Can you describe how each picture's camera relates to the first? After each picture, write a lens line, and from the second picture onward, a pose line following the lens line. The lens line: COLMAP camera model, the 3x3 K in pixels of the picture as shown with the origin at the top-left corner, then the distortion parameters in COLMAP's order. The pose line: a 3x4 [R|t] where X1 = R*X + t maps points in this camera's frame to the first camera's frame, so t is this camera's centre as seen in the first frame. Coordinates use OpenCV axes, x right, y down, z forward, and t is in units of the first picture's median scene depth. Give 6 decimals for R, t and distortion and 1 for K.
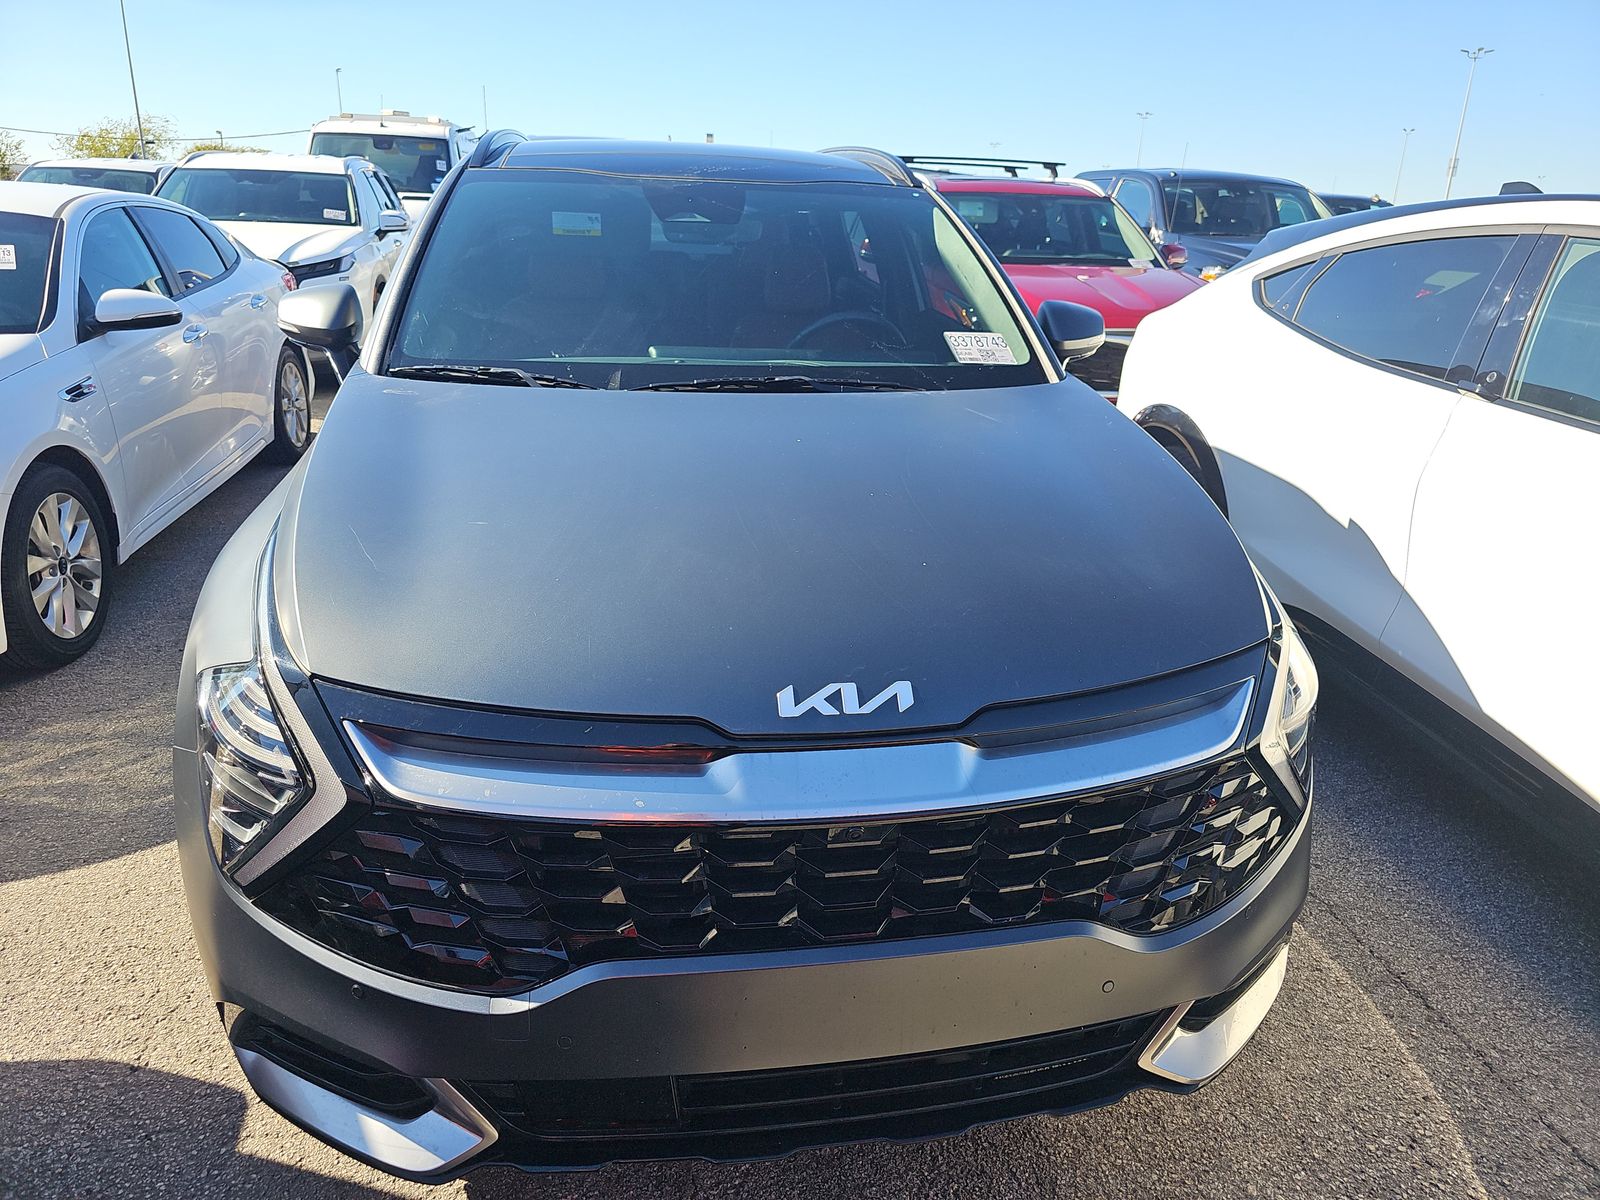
lens RADIAL K [[1066.6, 0, 800.3], [0, 1066.6, 574.8], [0, 0, 1]] dist [0.034367, 0.000380]
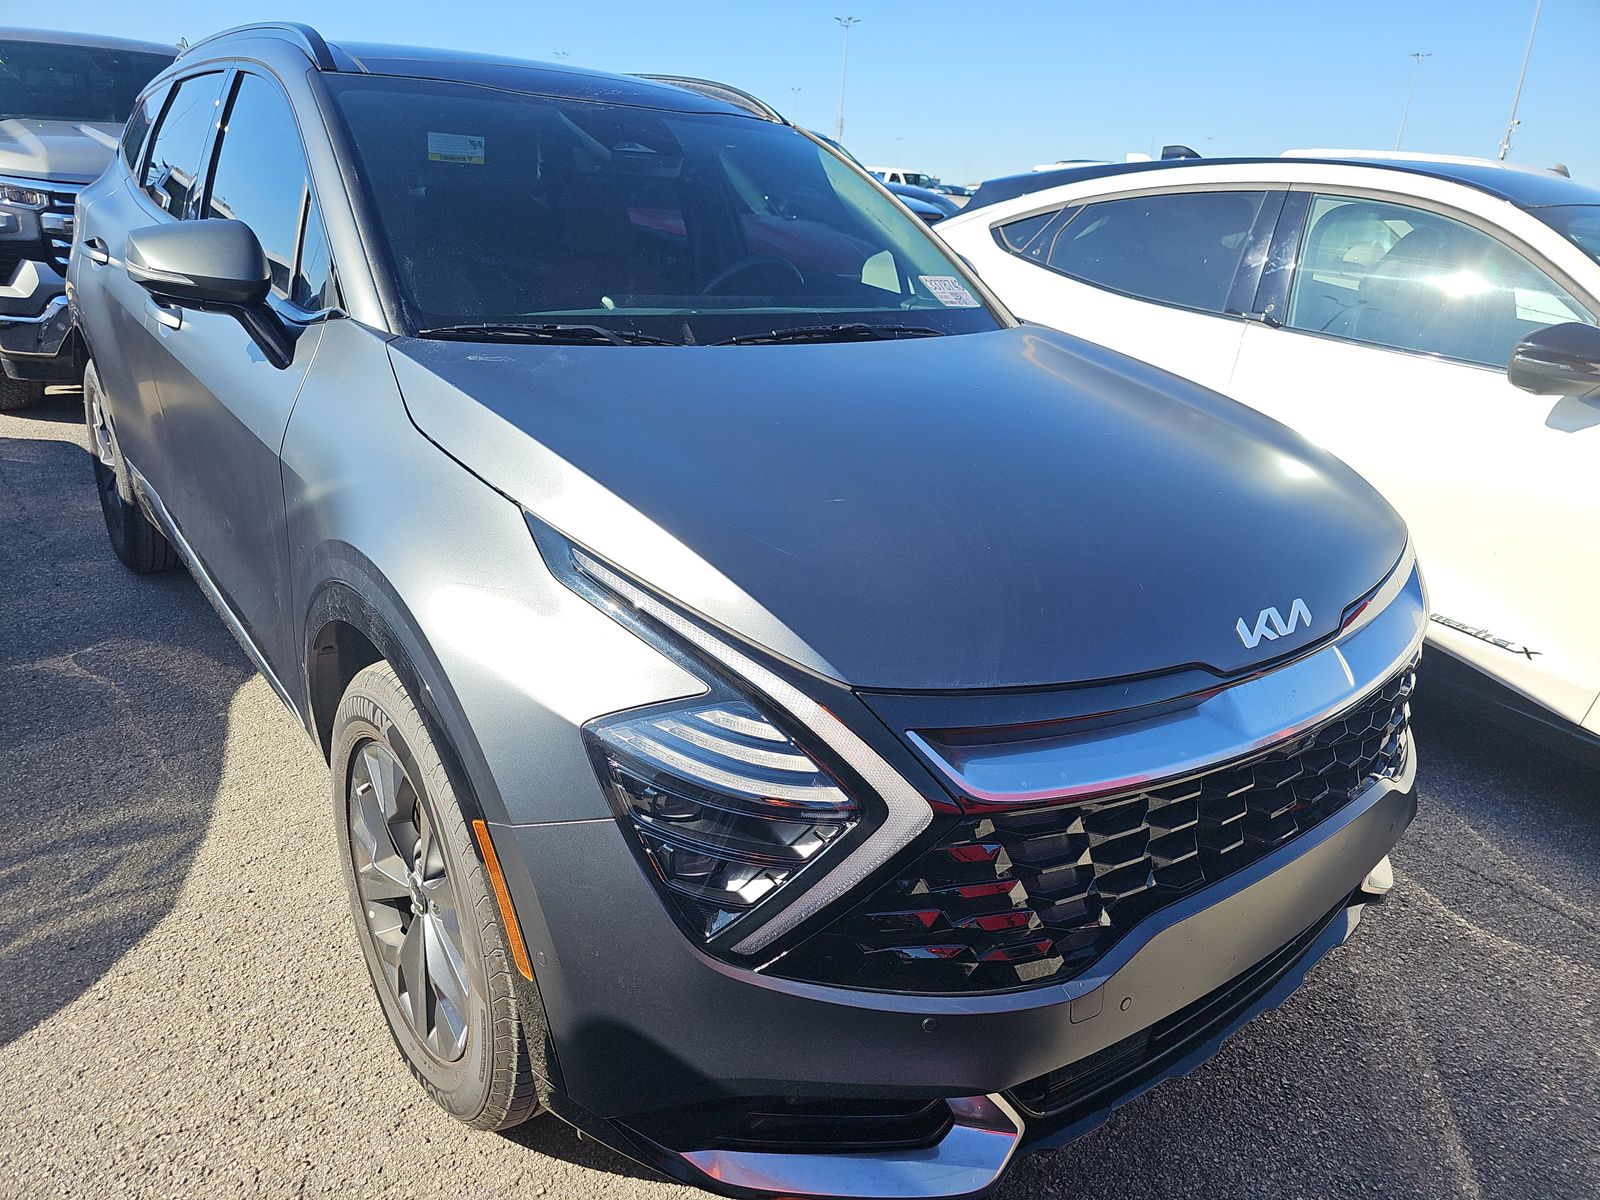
lens RADIAL K [[1084.2, 0, 800.0], [0, 1084.2, 600.0], [0, 0, 1]] dist [0.036833, -0.038847]
pose [[0.885645, -0.143292, 0.441701, -0.518036], [0.114793, 0.989236, 0.090749, -0.035683], [-0.449950, -0.029668, 0.892561, 0.148876]]
